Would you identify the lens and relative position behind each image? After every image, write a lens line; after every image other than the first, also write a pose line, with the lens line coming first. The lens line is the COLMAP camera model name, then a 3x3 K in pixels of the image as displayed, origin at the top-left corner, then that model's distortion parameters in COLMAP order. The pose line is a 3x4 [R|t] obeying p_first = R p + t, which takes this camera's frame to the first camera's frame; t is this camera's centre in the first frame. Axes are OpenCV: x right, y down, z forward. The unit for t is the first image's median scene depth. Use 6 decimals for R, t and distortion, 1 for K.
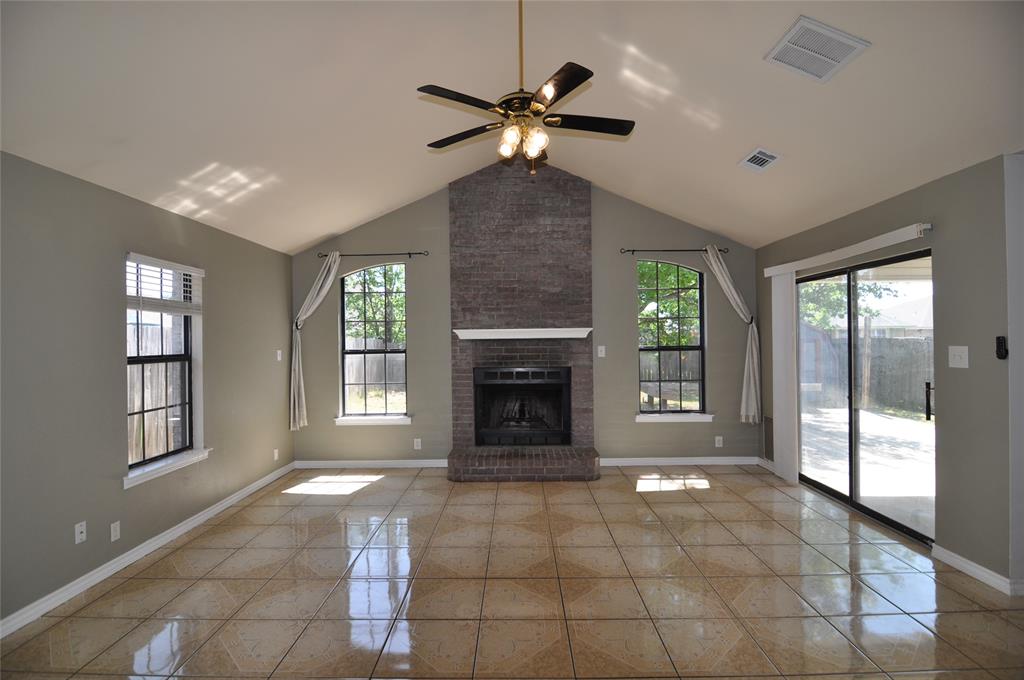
lens RADIAL K [[488.6, 0, 512.0], [0, 488.6, 340.0], [0, 0, 1]] dist [-0.002665, -0.015047]
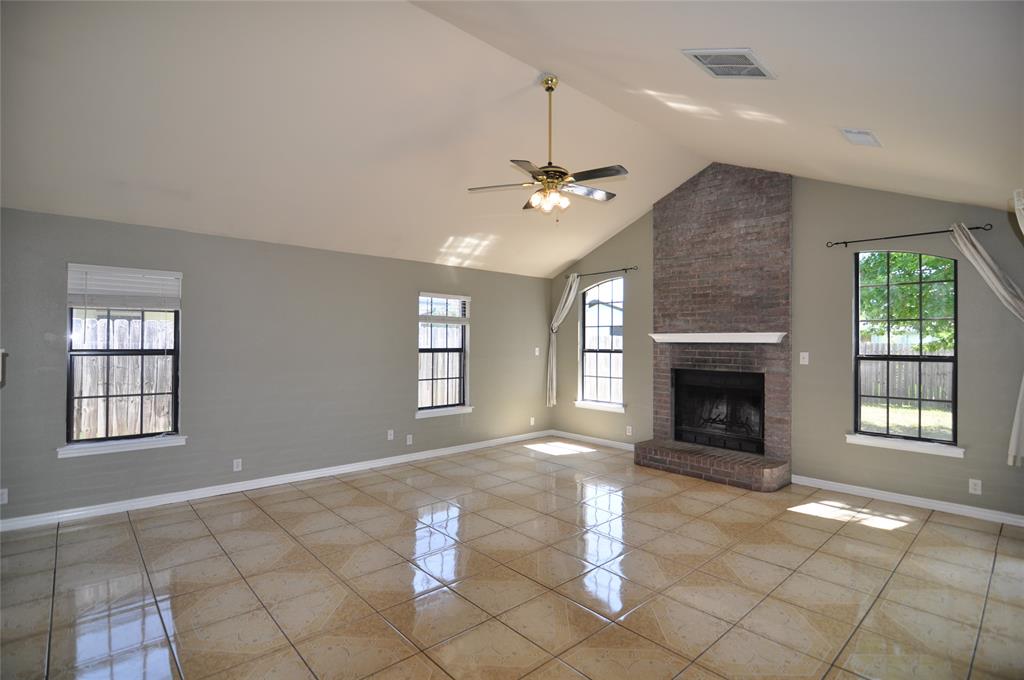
lens RADIAL K [[488.6, 0, 512.0], [0, 488.6, 340.0], [0, 0, 1]] dist [-0.002665, -0.015047]
pose [[0.680582, 0.014181, -0.732535, 0.483392], [-0.014863, 0.999874, 0.005548, -0.007631], [0.732521, 0.007112, 0.680707, -0.010054]]
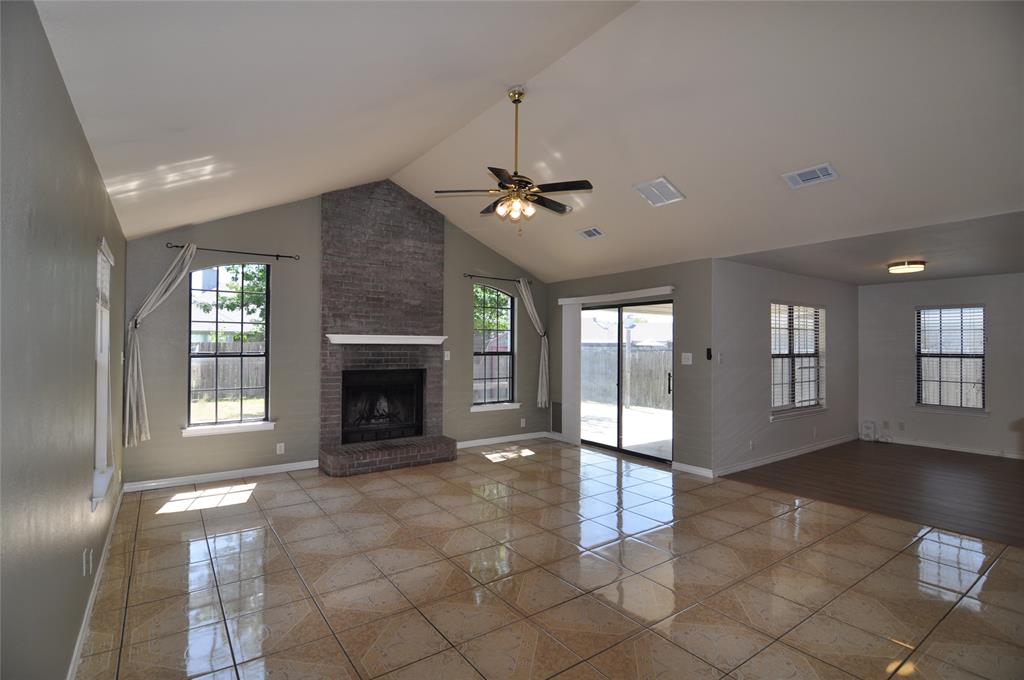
lens RADIAL K [[488.6, 0, 512.0], [0, 488.6, 340.0], [0, 0, 1]] dist [-0.002665, -0.015047]
pose [[0.805766, 0.023831, 0.591755, -0.413534], [-0.015761, 0.999699, -0.018799, 0.004644], [-0.592025, 0.005821, 0.805899, -0.074847]]
